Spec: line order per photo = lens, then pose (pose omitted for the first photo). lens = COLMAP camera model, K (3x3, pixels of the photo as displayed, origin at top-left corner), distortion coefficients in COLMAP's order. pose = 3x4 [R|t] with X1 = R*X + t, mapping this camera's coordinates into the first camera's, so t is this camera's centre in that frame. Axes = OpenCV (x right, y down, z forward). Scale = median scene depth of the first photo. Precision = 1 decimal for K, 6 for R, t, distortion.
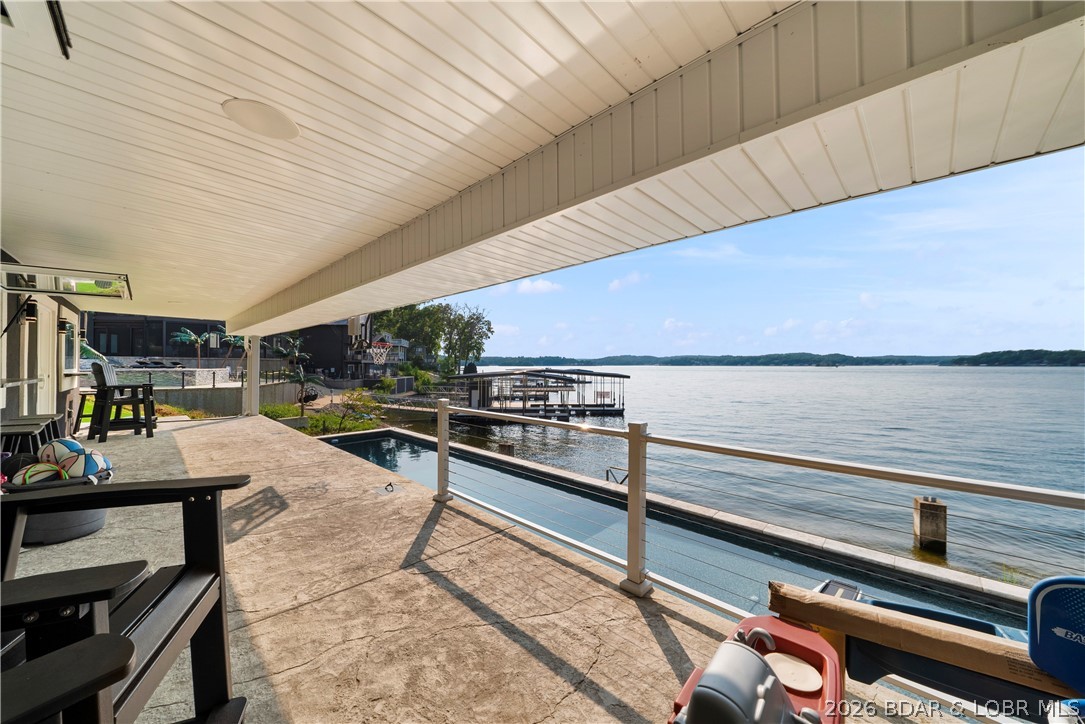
lens RADIAL K [[379.3, 0, 539.7], [0, 379.3, 364.3], [0, 0, 1]] dist [-0.000796, -0.000115]
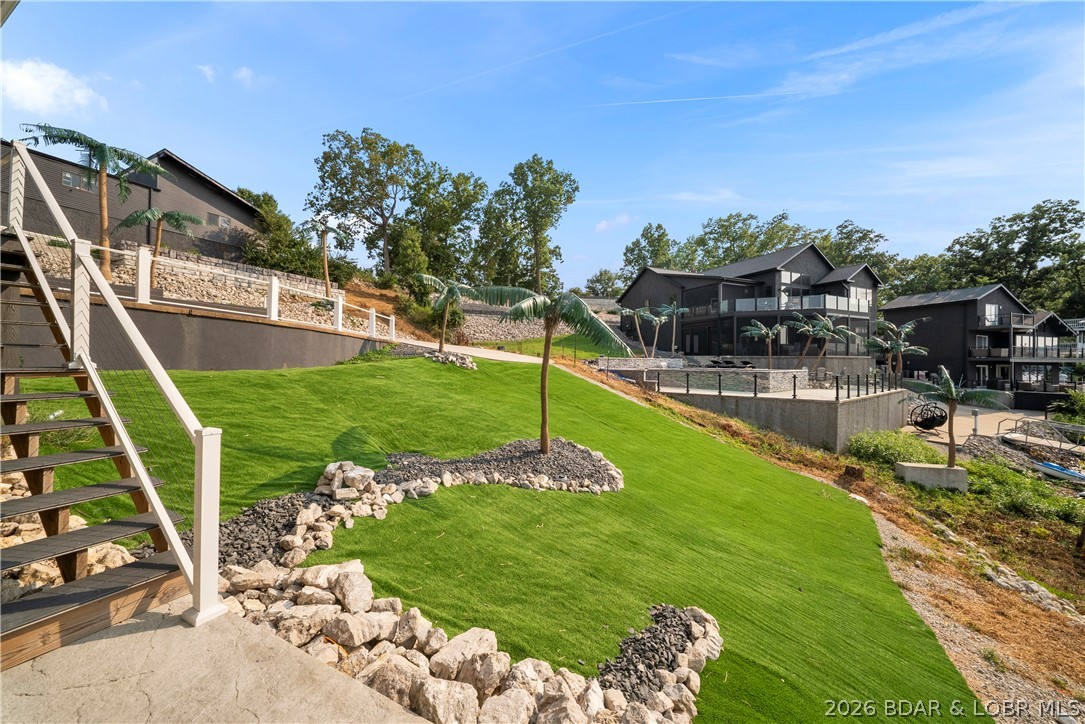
lens RADIAL K [[379.3, 0, 540.9], [0, 379.3, 366.2], [0, 0, 1]] dist [-0.000796, -0.000115]
pose [[0.311188, 0.005272, -0.950334, -0.291893], [-0.002730, 0.999985, 0.004653, 0.002624], [0.950345, 0.001147, 0.311197, 0.295315]]
